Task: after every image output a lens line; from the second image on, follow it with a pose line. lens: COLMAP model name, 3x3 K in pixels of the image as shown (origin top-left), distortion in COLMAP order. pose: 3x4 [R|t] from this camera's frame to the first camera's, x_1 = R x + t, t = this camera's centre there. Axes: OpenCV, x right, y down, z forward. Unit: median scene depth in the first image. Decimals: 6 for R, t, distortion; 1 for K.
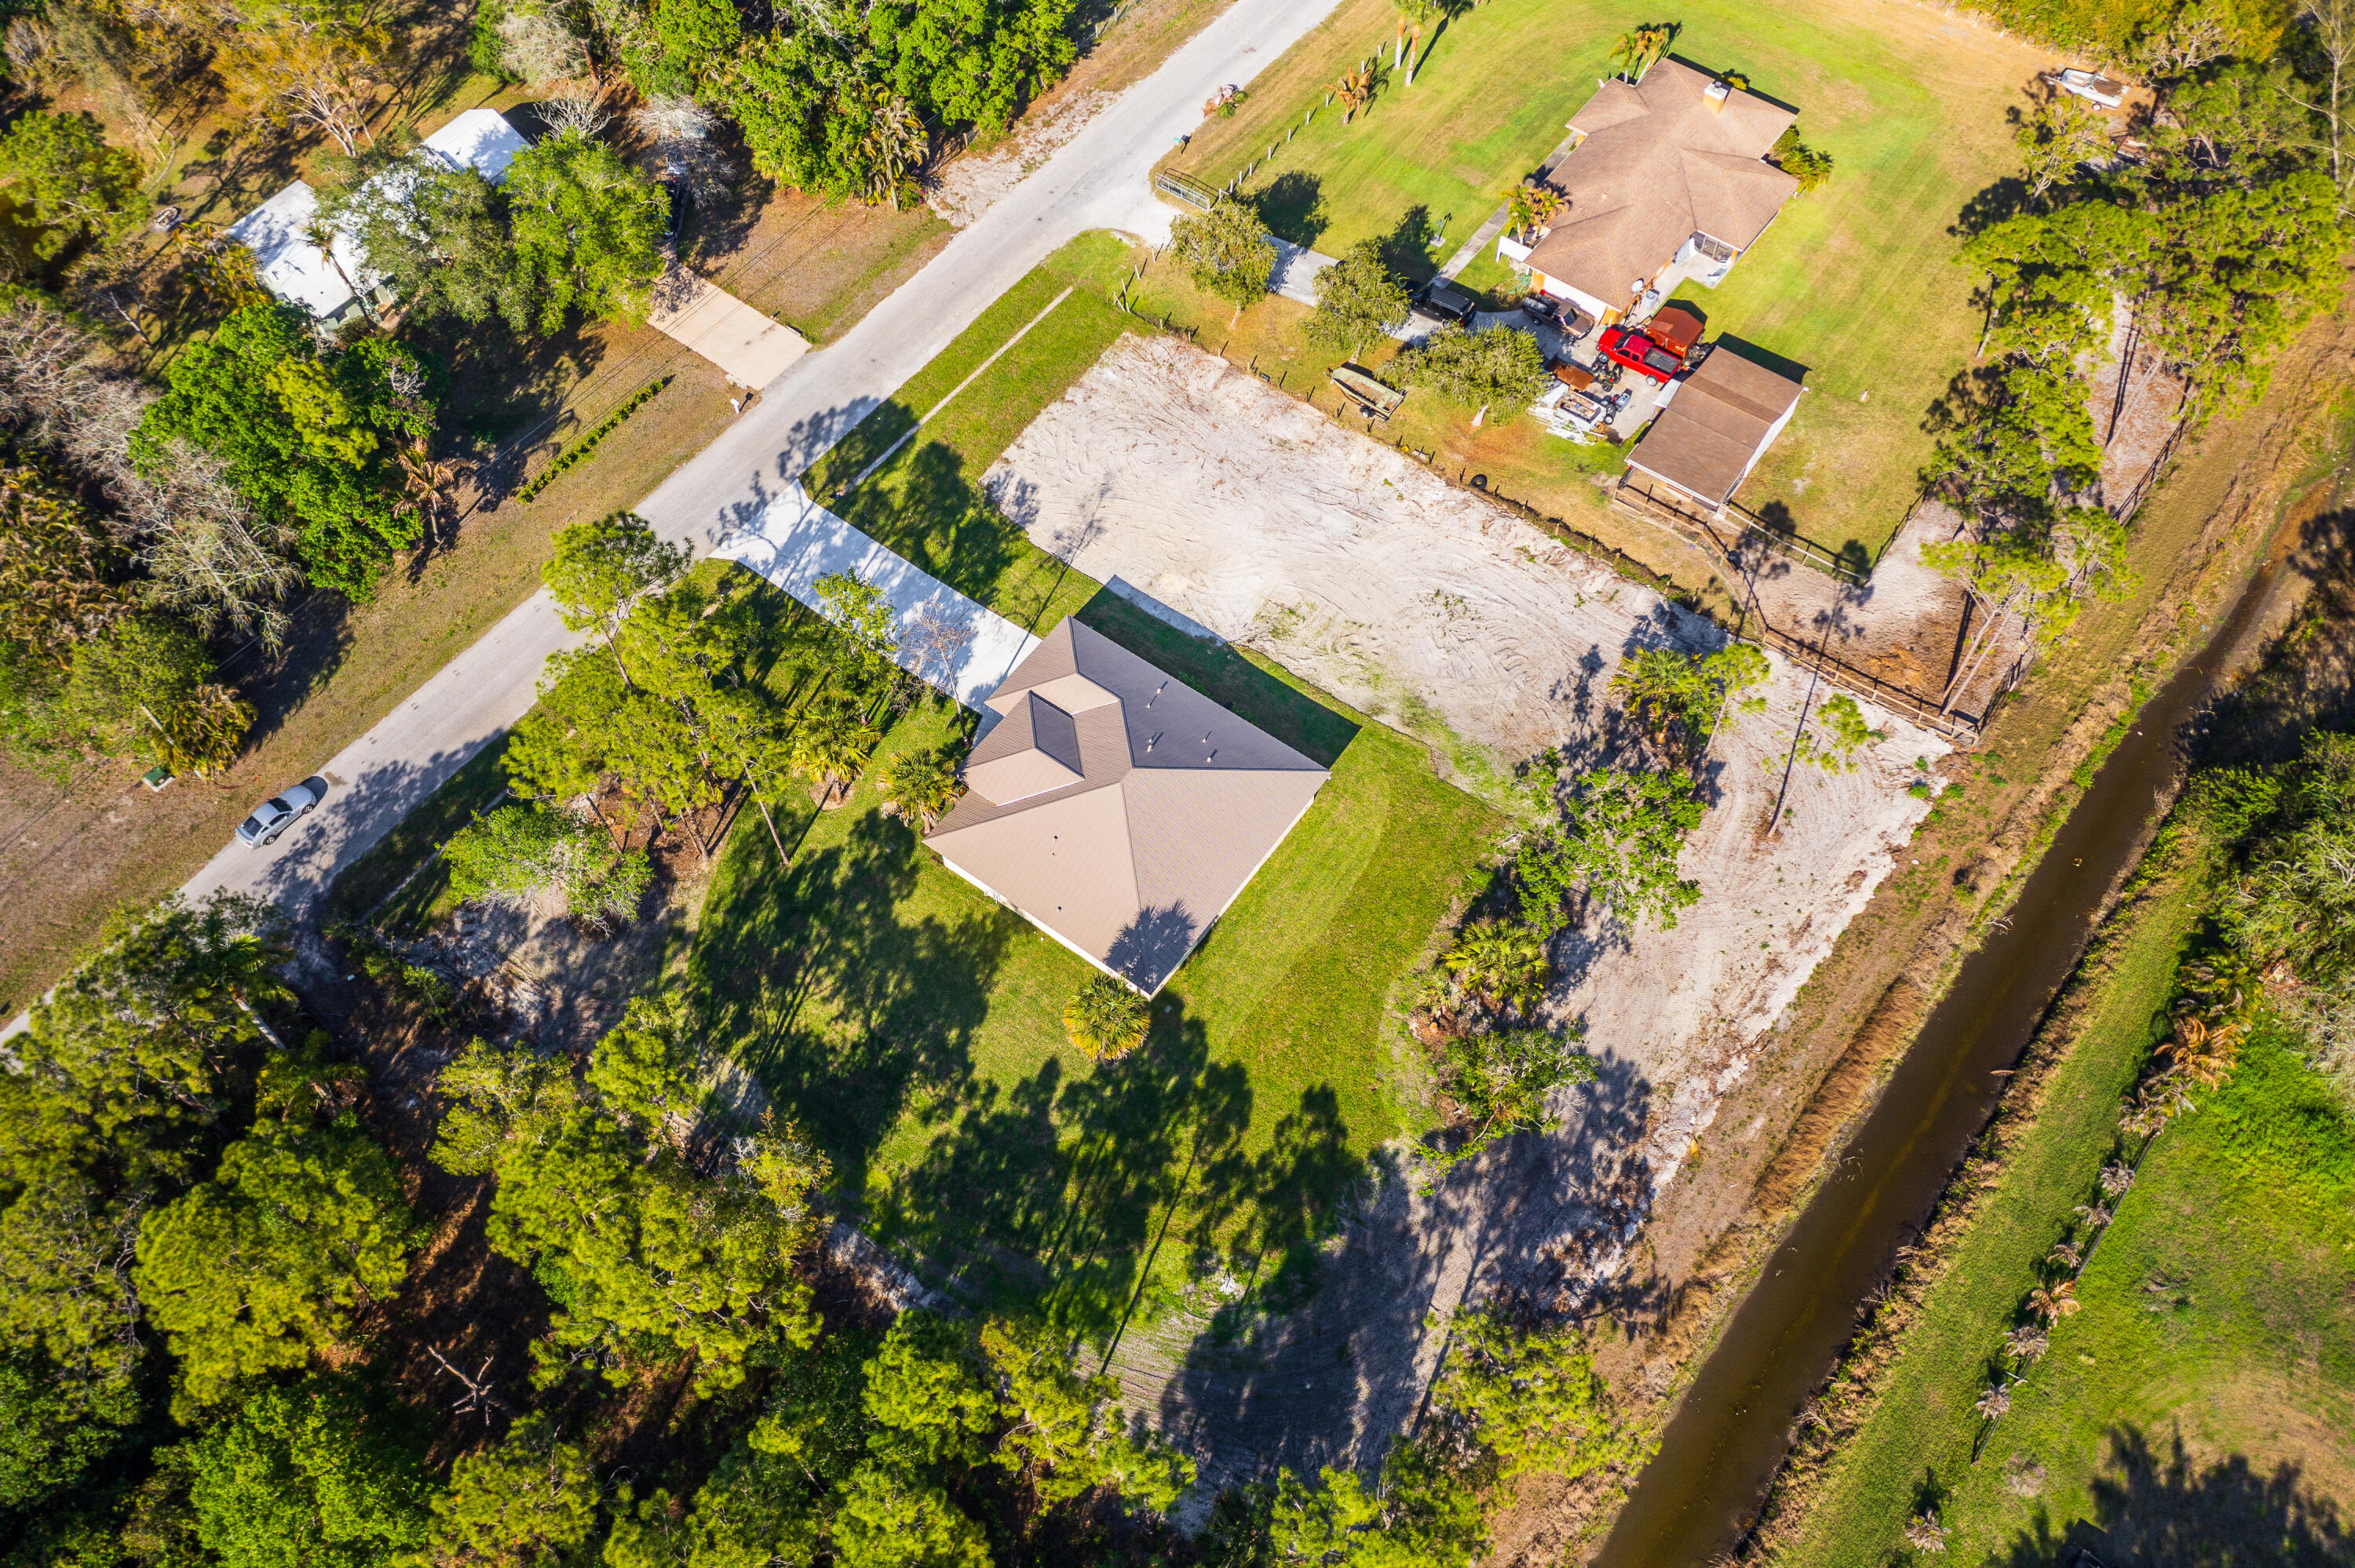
lens RADIAL K [[1921.4, 0, 1191.9], [0, 1921.4, 780.8], [0, 0, 1]] dist [0.003135, -0.001328]
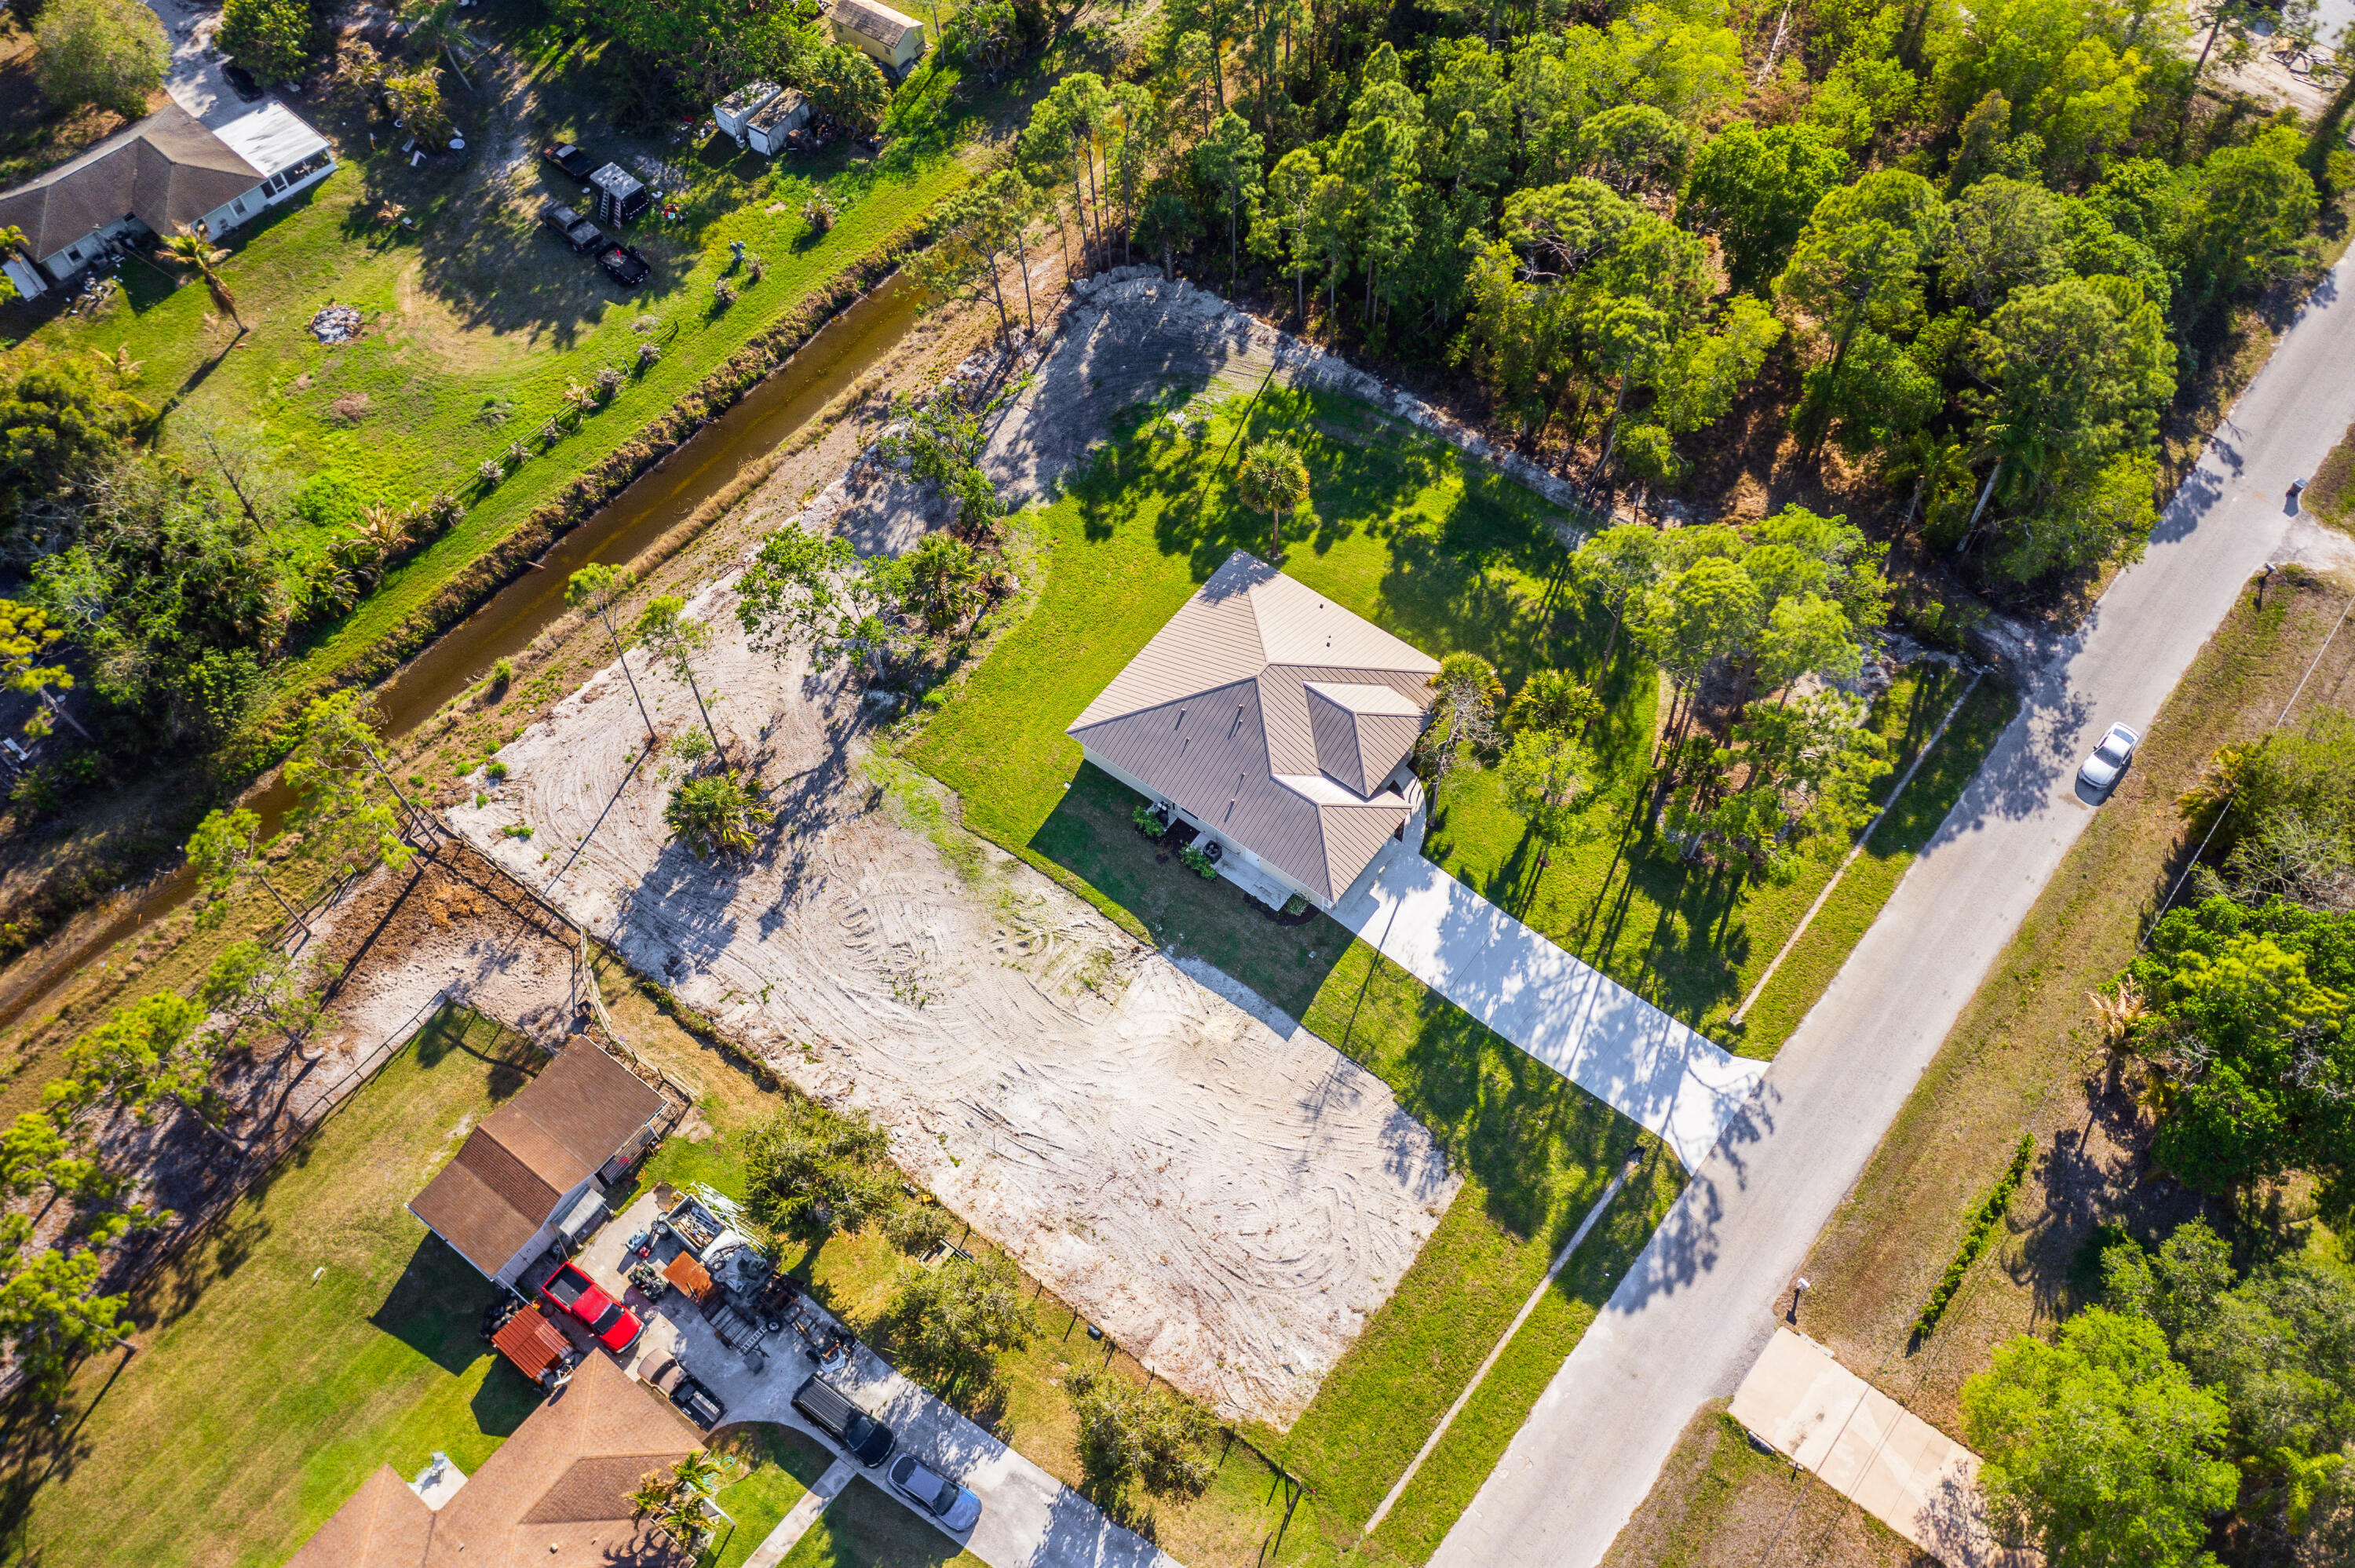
lens RADIAL K [[1840.3, 0, 1146.7], [0, 1840.3, 810.1], [0, 0, 1]] dist [0.005305, 0.001502]
pose [[-0.999027, -0.004635, 0.043868, -0.013912], [0.041351, -0.444689, 0.894730, -0.856772], [0.015360, 0.895673, 0.444447, 0.571274]]
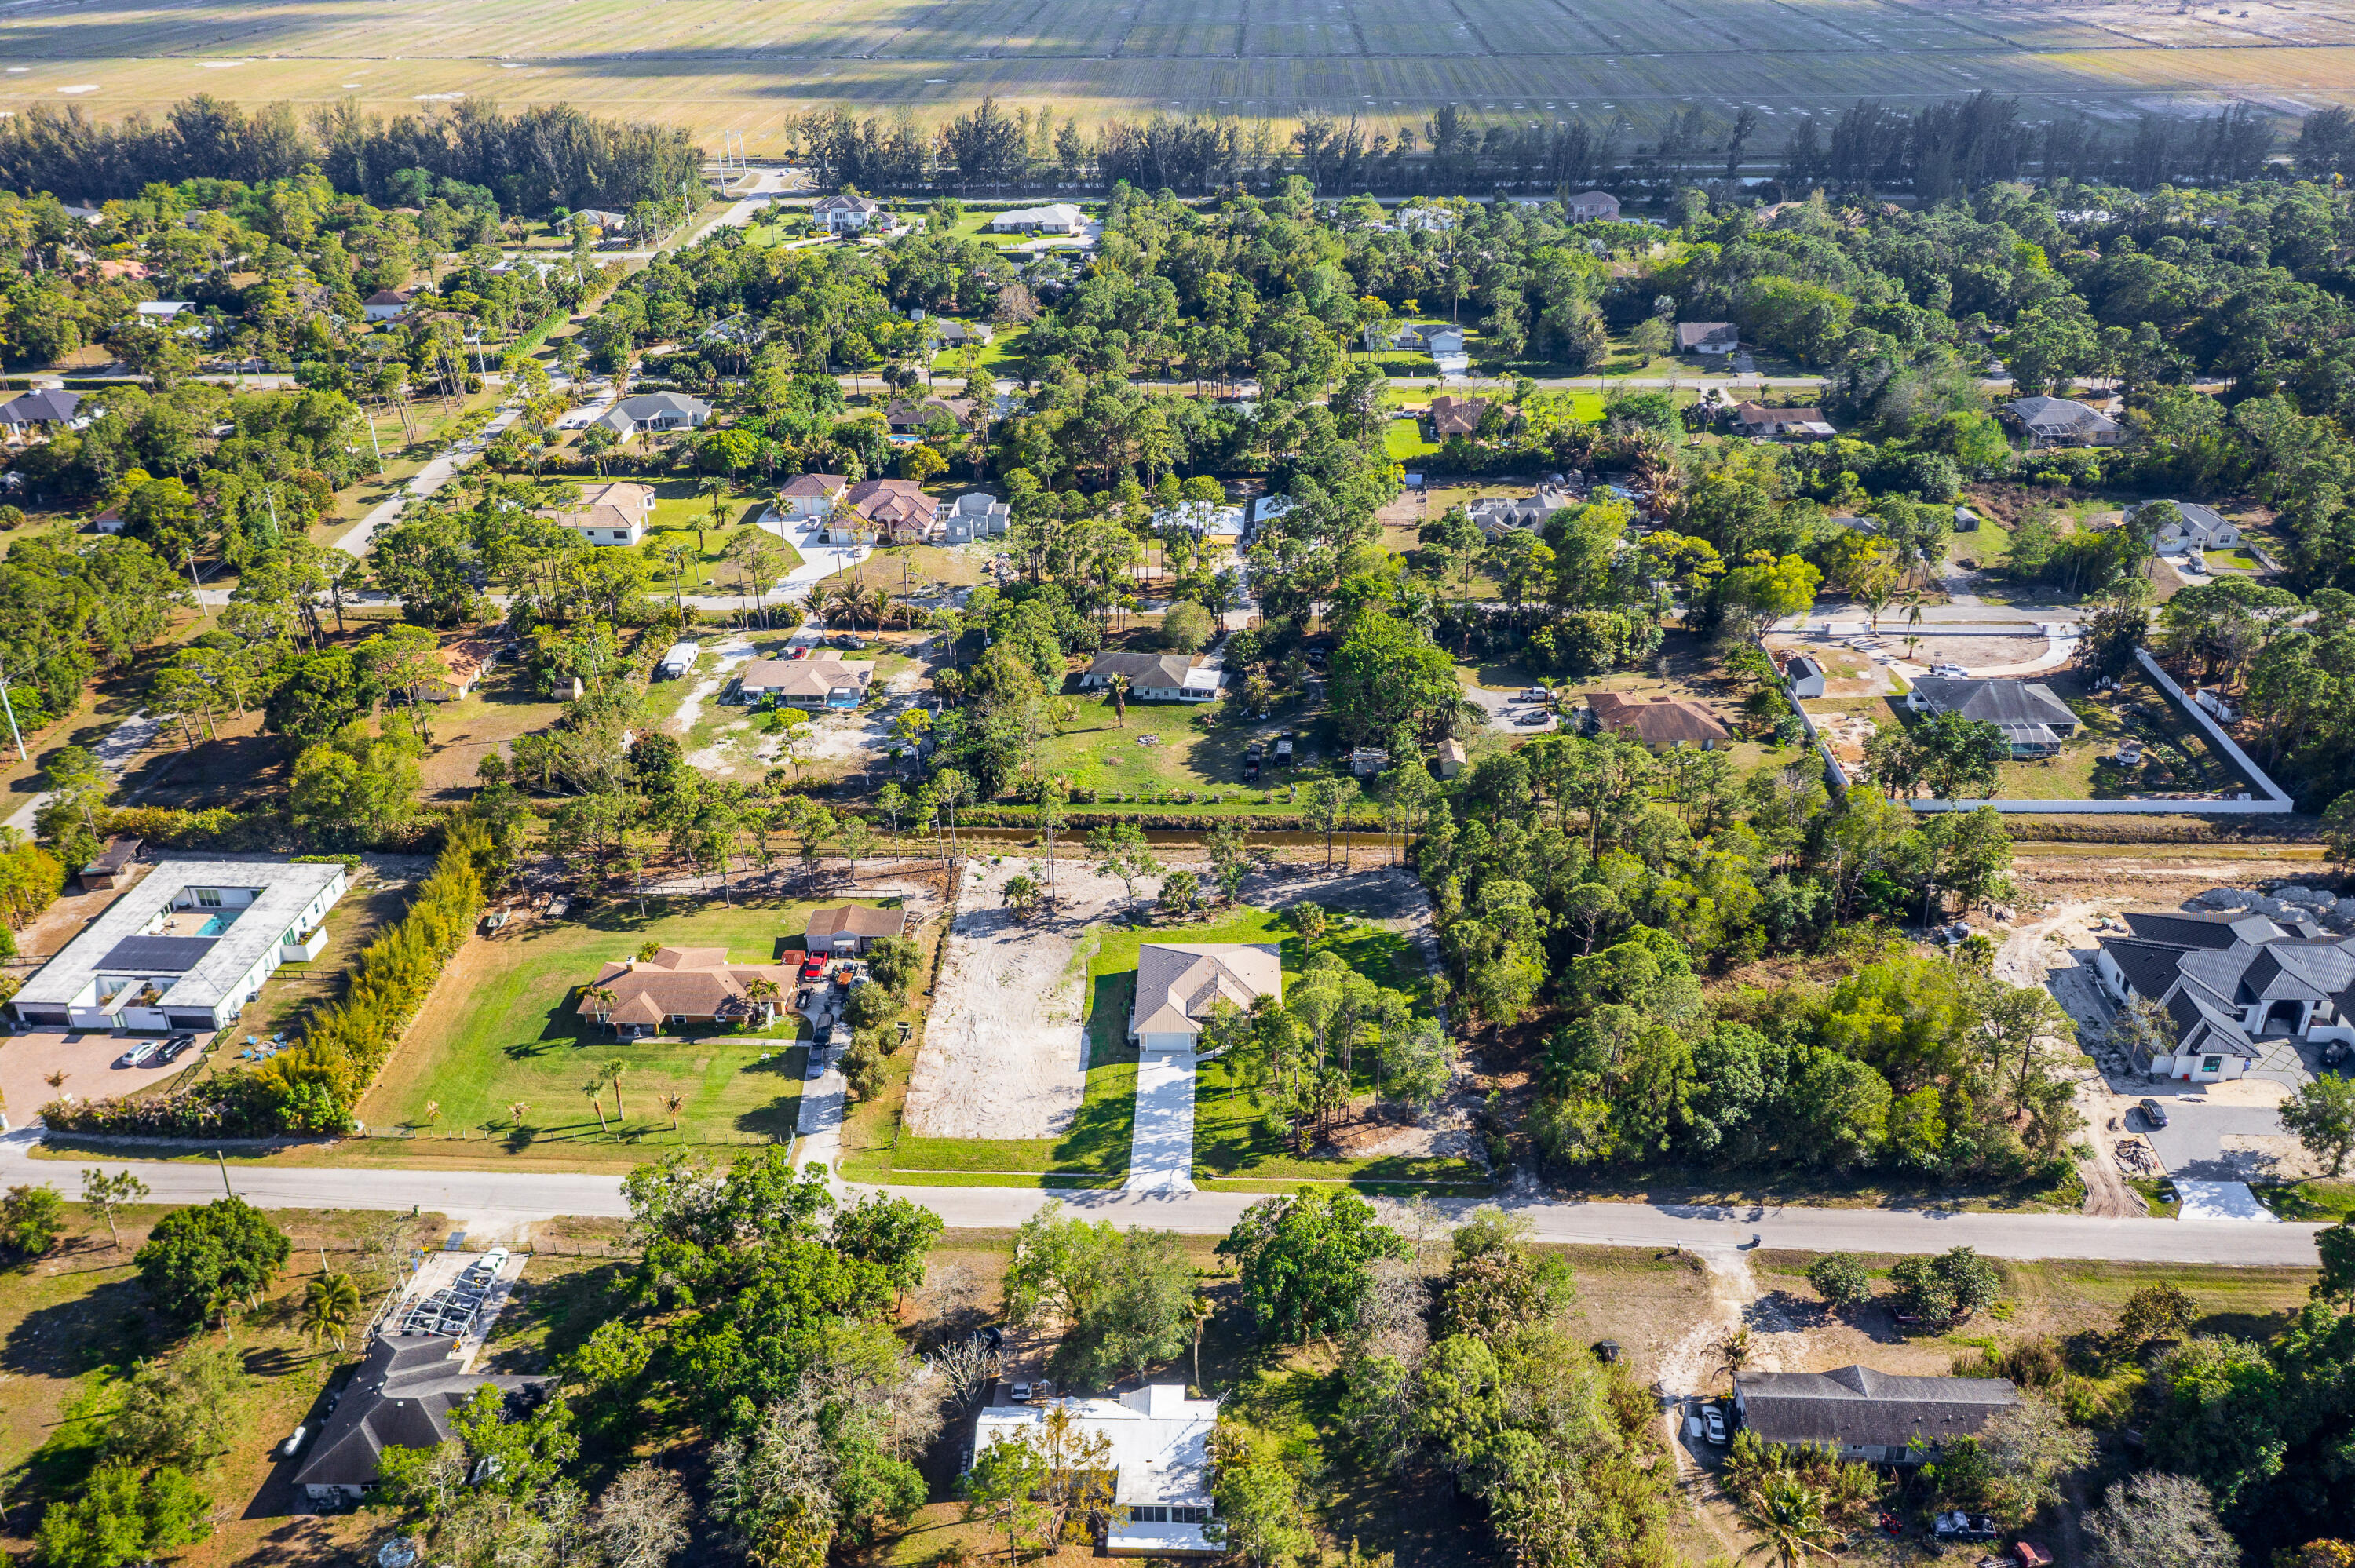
lens RADIAL K [[1858.5, 0, 1166.0], [0, 1858.5, 832.1], [0, 0, 1]] dist [0.003362, 0.010855]
pose [[-0.564846, -0.377993, 0.733533, -1.368670], [0.714449, 0.220807, 0.663933, -1.340476], [-0.412932, 0.899091, 0.145335, 0.539790]]
